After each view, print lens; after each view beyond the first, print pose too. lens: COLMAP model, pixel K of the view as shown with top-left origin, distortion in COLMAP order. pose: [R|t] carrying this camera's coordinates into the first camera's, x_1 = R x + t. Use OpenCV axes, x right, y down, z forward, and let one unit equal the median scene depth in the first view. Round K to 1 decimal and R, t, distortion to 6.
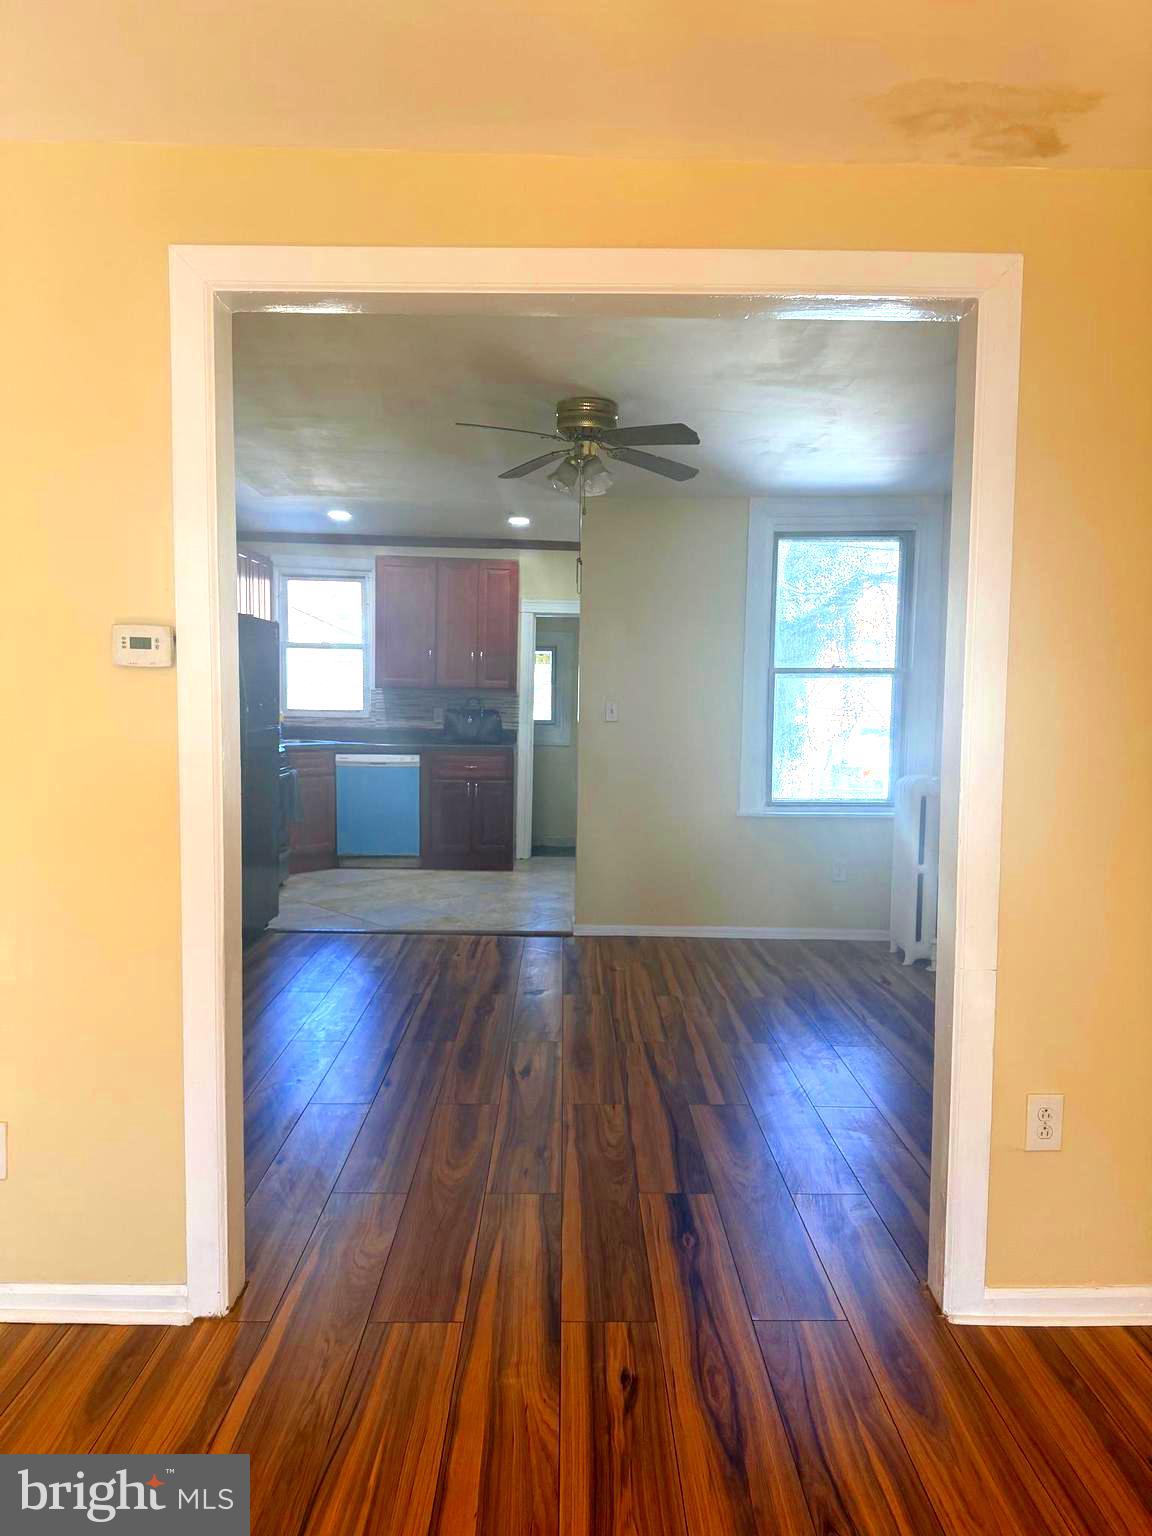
lens RADIAL K [[1072.3, 0, 571.3], [0, 1072.3, 774.4], [0, 0, 1]] dist [0.117163, -0.165068]
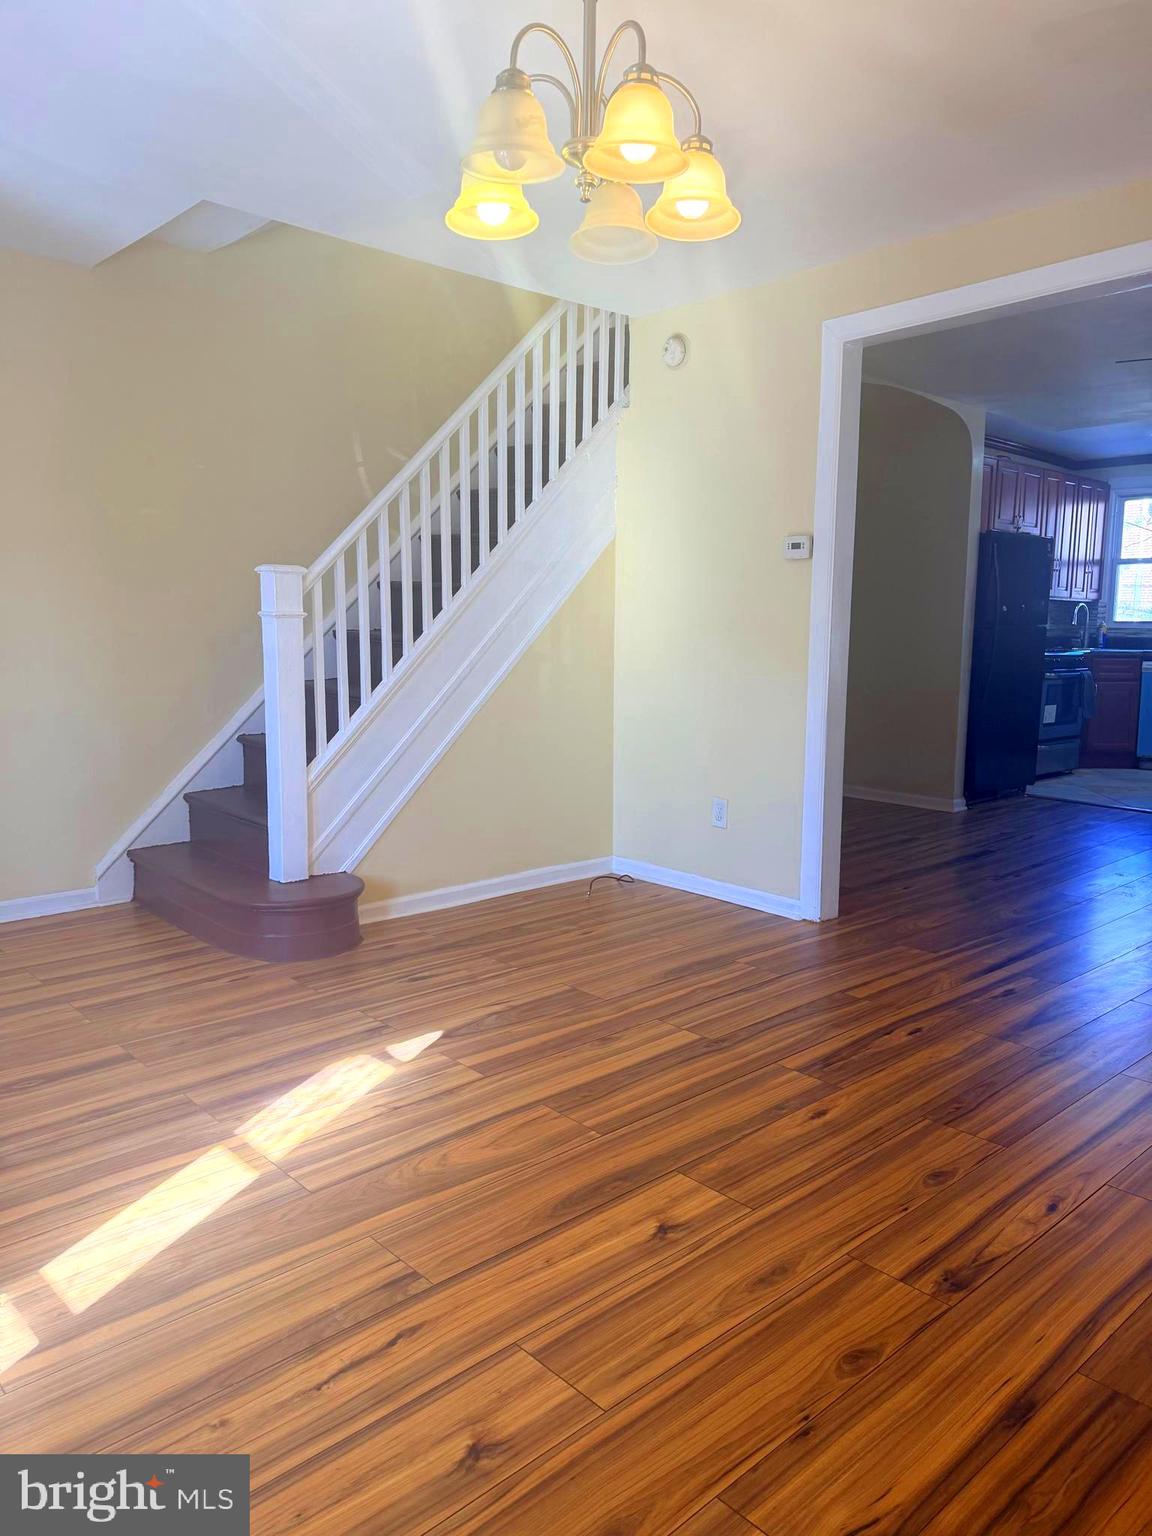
lens RADIAL K [[1070.9, 0, 578.0], [0, 1070.9, 772.5], [0, 0, 1]] dist [0.125725, -0.210546]
pose [[0.676703, 0.093752, -0.730263, 0.296797], [-0.055714, 0.995536, 0.076181, 0.058210], [0.734145, -0.010865, 0.678906, -0.212270]]
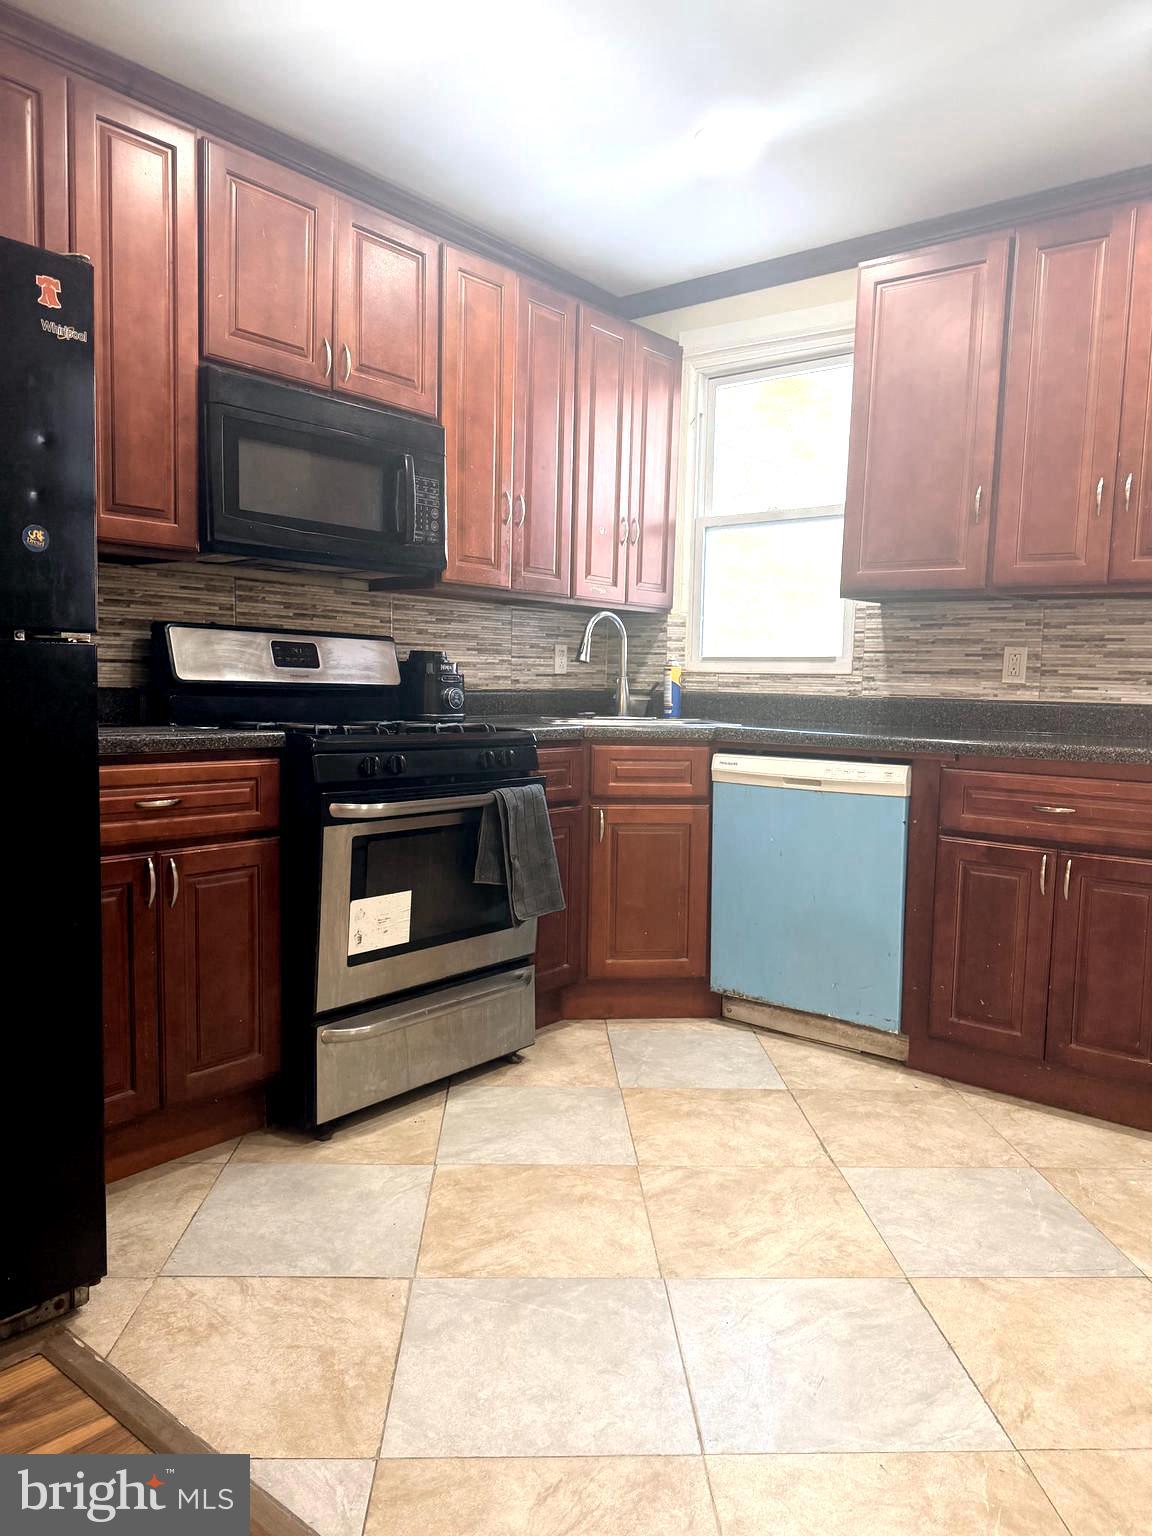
lens RADIAL K [[1072.3, 0, 571.3], [0, 1072.3, 774.4], [0, 0, 1]] dist [0.117163, -0.165068]
pose [[0.767993, 0.060530, -0.637592, 0.010677], [-0.058682, 0.997987, 0.024060, -0.025462], [0.637765, 0.018937, 0.769999, 0.941408]]
